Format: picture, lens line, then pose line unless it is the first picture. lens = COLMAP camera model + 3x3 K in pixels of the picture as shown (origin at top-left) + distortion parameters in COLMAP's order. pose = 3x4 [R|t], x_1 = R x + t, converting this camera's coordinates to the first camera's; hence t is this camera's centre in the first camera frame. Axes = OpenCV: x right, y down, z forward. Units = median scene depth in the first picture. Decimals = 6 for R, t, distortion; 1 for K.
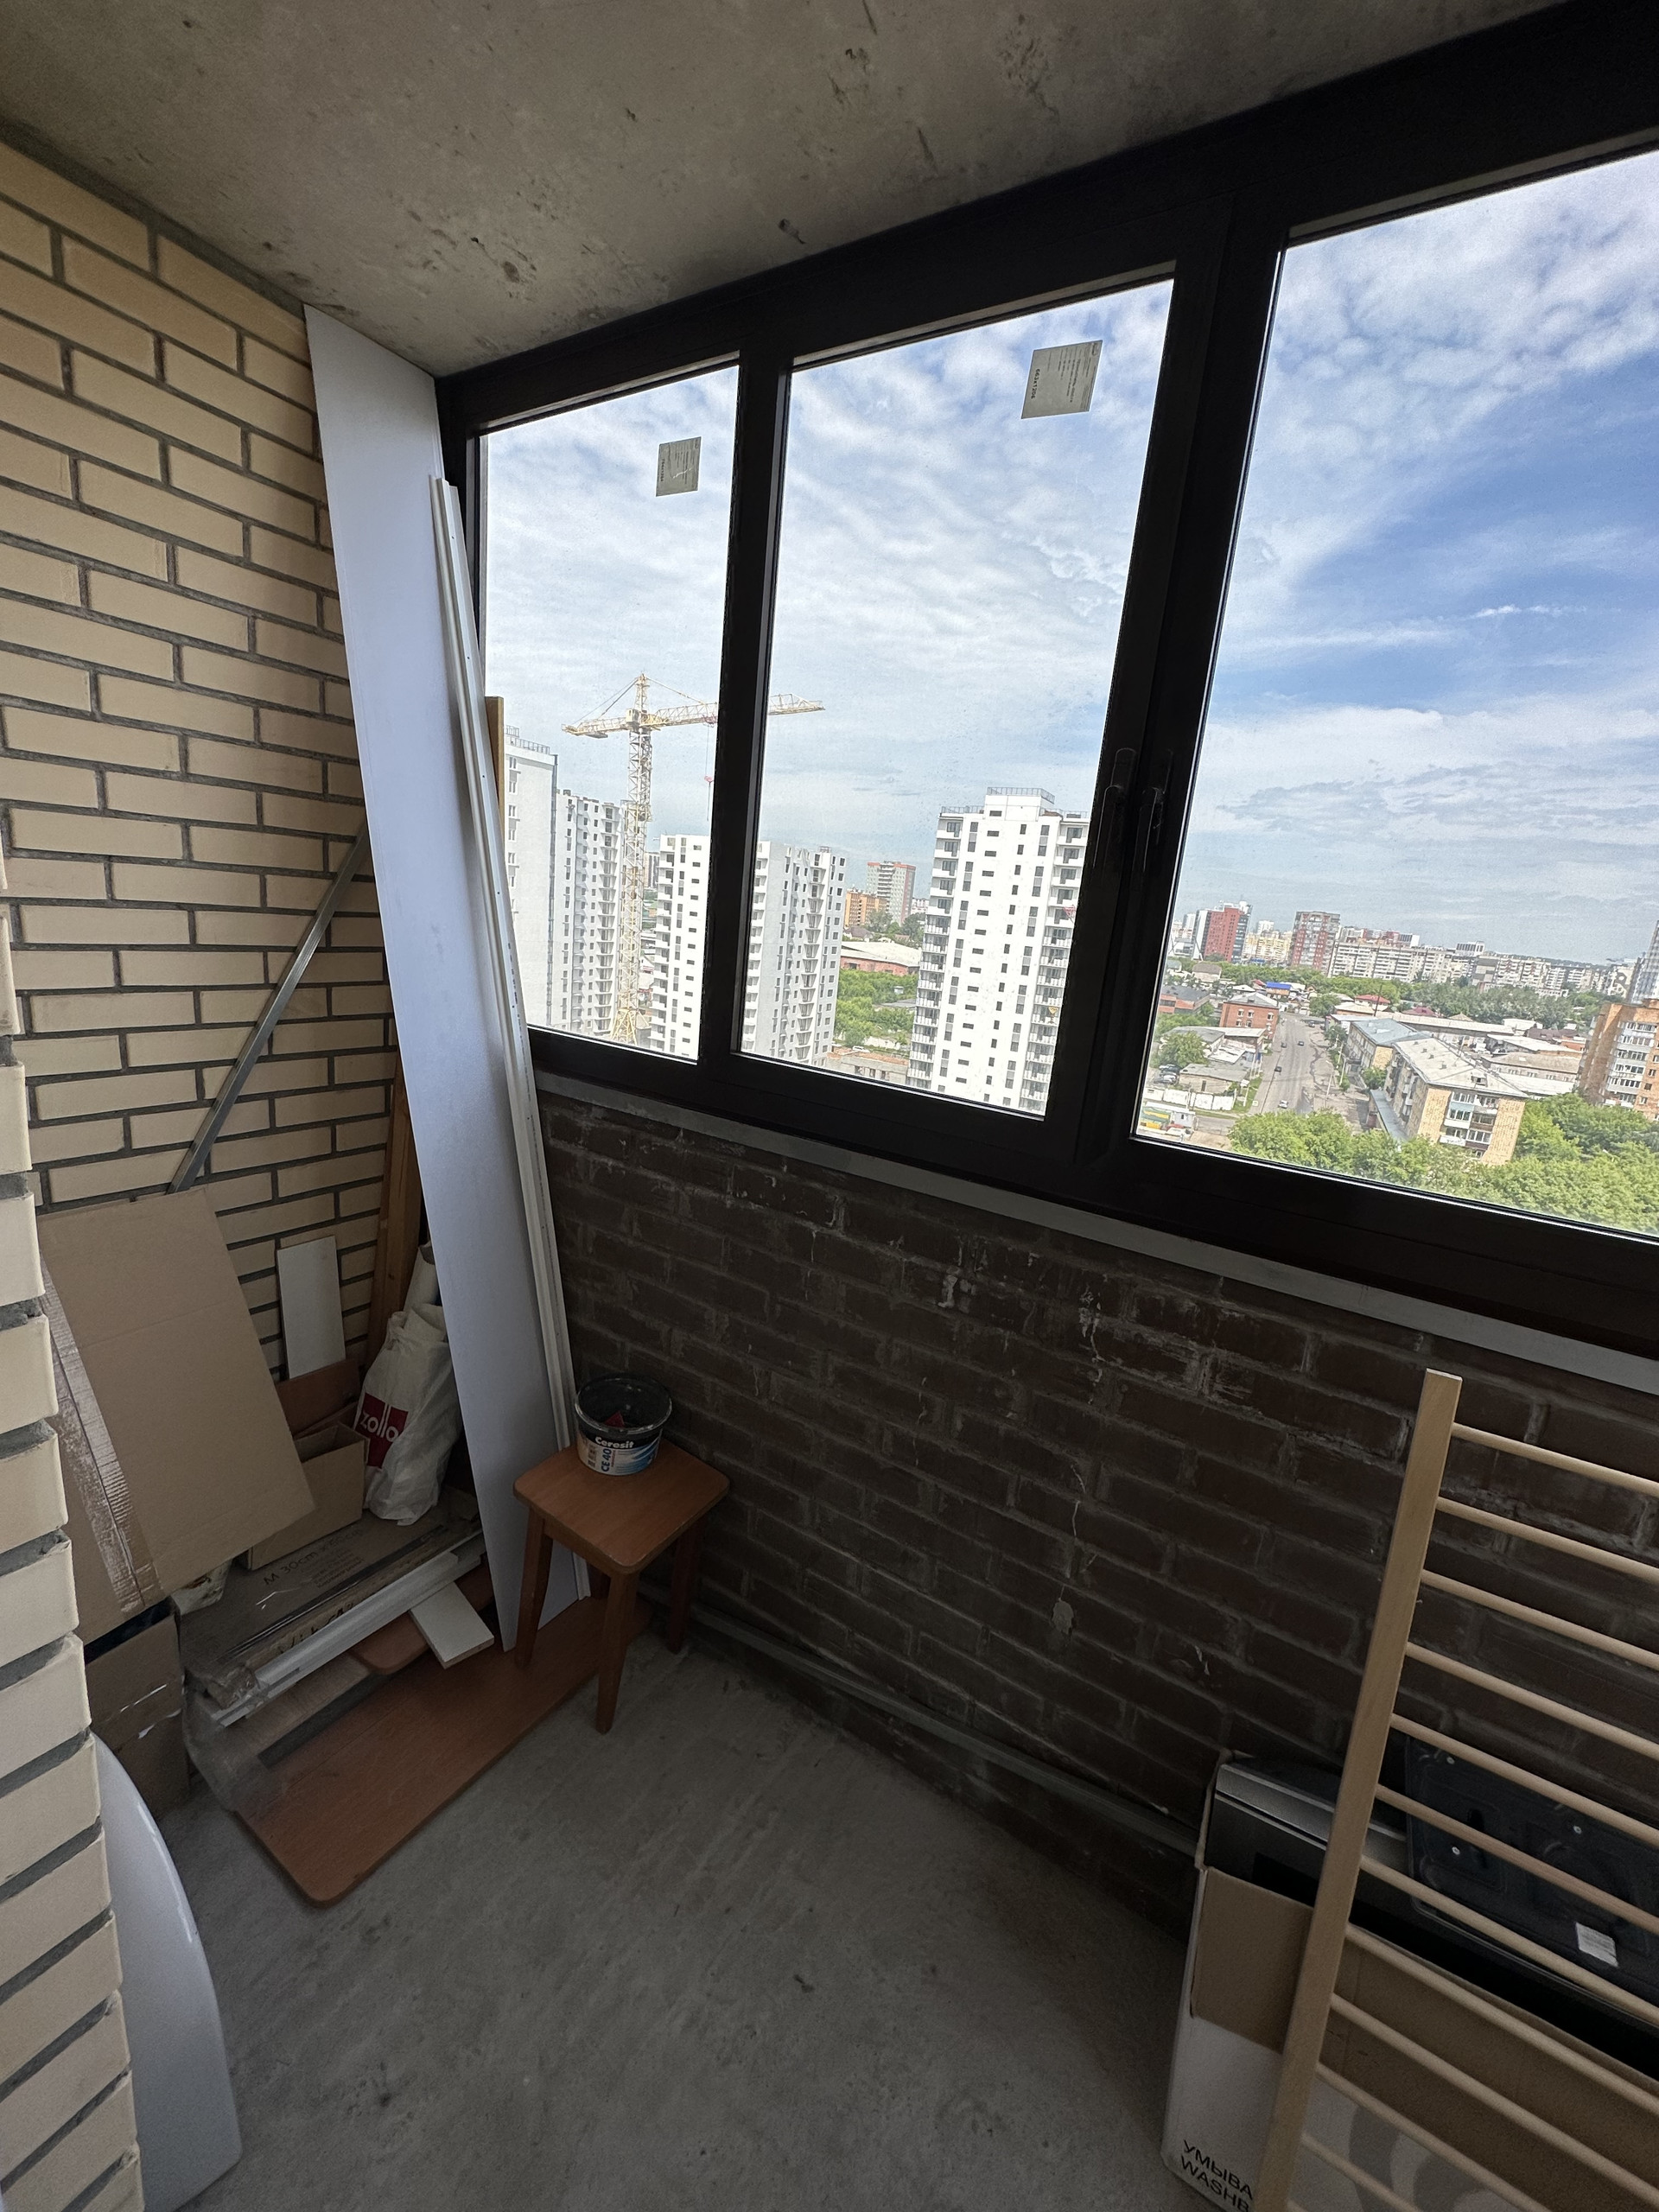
lens RADIAL K [[882.4, 0, 830.9], [0, 882.4, 1113.4], [0, 0, 1]] dist [-0.003478, 0.000032]
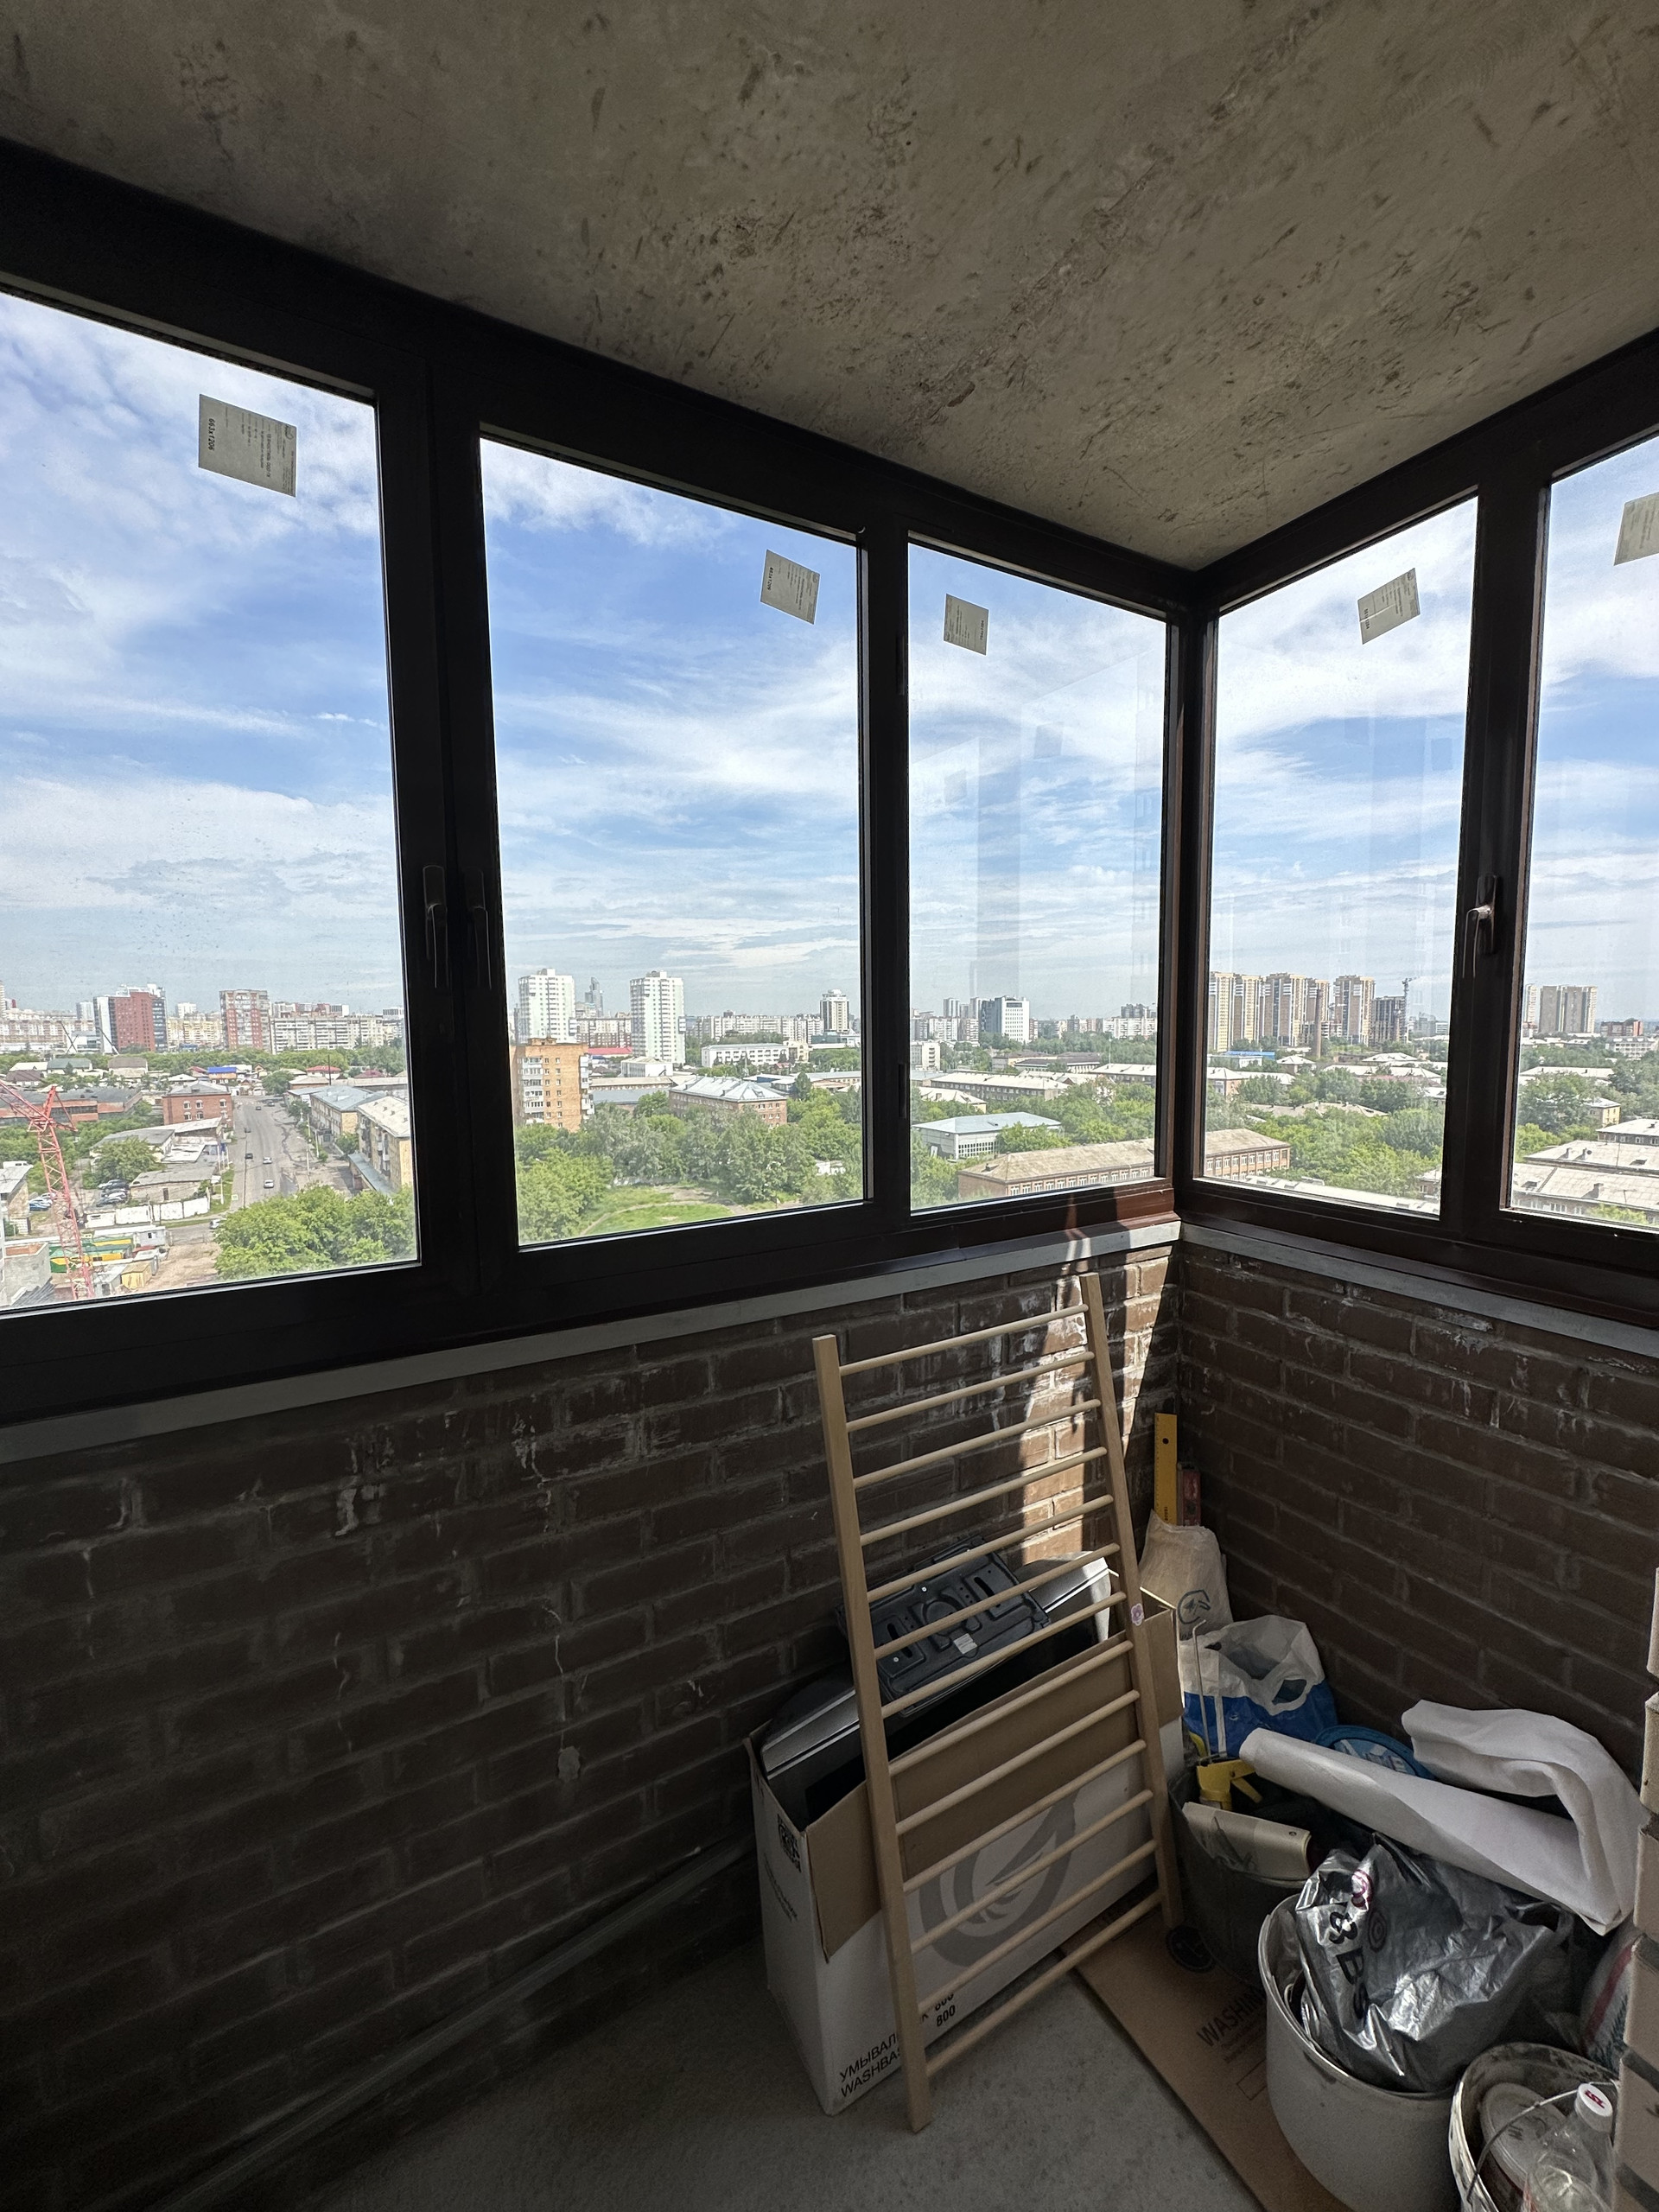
lens RADIAL K [[882.4, 0, 830.9], [0, 882.4, 1113.4], [0, 0, 1]] dist [-0.003478, 0.000032]
pose [[0.468159, -0.185092, 0.864042, -0.279707], [0.254414, 0.964645, 0.068795, -0.087478], [-0.846227, 0.187618, 0.498697, 0.162726]]
